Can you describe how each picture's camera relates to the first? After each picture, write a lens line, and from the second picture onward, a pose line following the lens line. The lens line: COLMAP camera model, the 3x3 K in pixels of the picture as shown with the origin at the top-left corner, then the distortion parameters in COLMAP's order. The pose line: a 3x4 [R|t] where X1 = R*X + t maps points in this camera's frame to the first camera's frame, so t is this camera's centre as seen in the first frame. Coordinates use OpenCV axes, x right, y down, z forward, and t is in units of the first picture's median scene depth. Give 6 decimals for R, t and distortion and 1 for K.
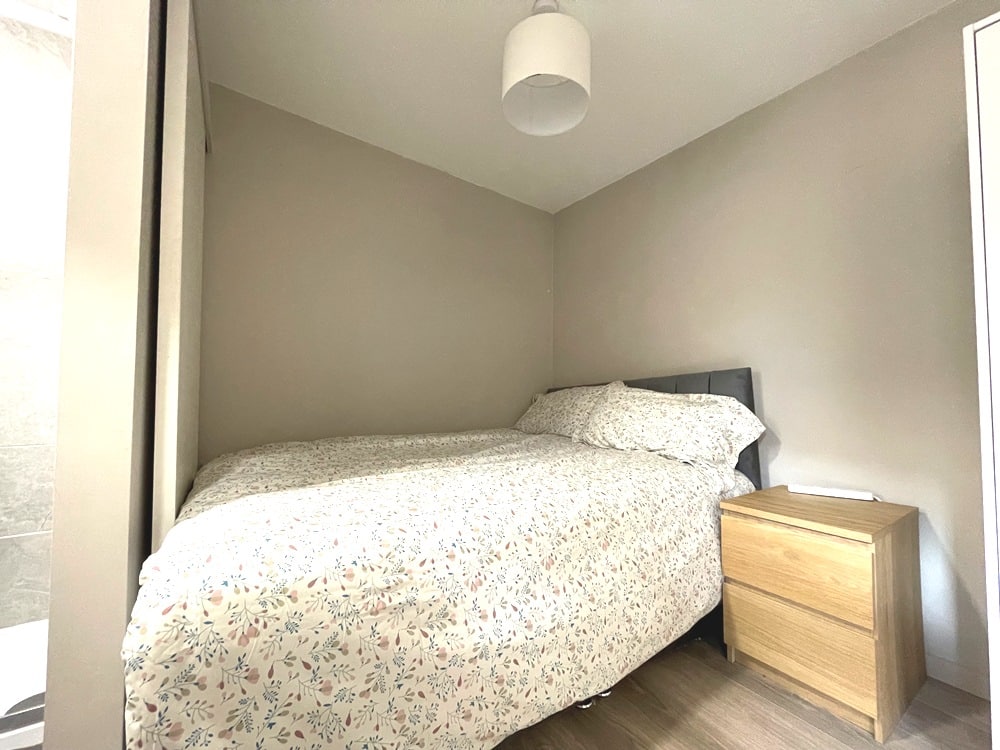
lens RADIAL K [[404.6, 0, 498.8], [0, 404.6, 370.8], [0, 0, 1]] dist [-0.003334, 0.000341]
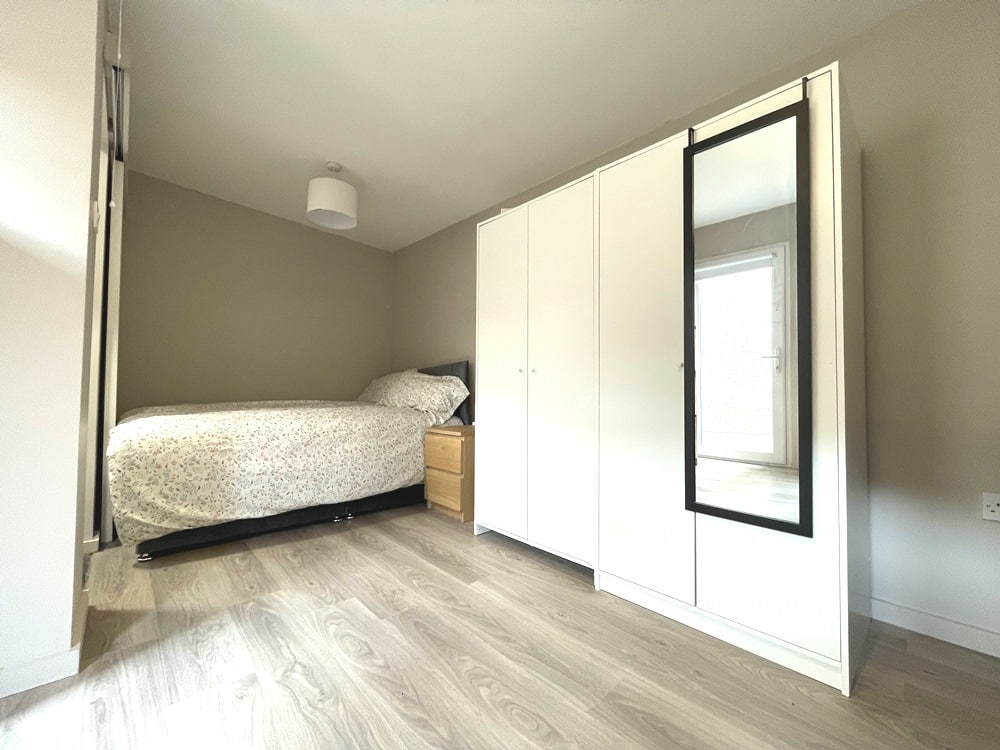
lens RADIAL K [[404.6, 0, 499.2], [0, 404.6, 373.2], [0, 0, 1]] dist [-0.003334, 0.000341]
pose [[0.986120, 0.010740, 0.165684, 0.951302], [-0.012849, 0.999849, 0.011665, 0.051803], [-0.165534, -0.013632, 0.986110, -1.634804]]
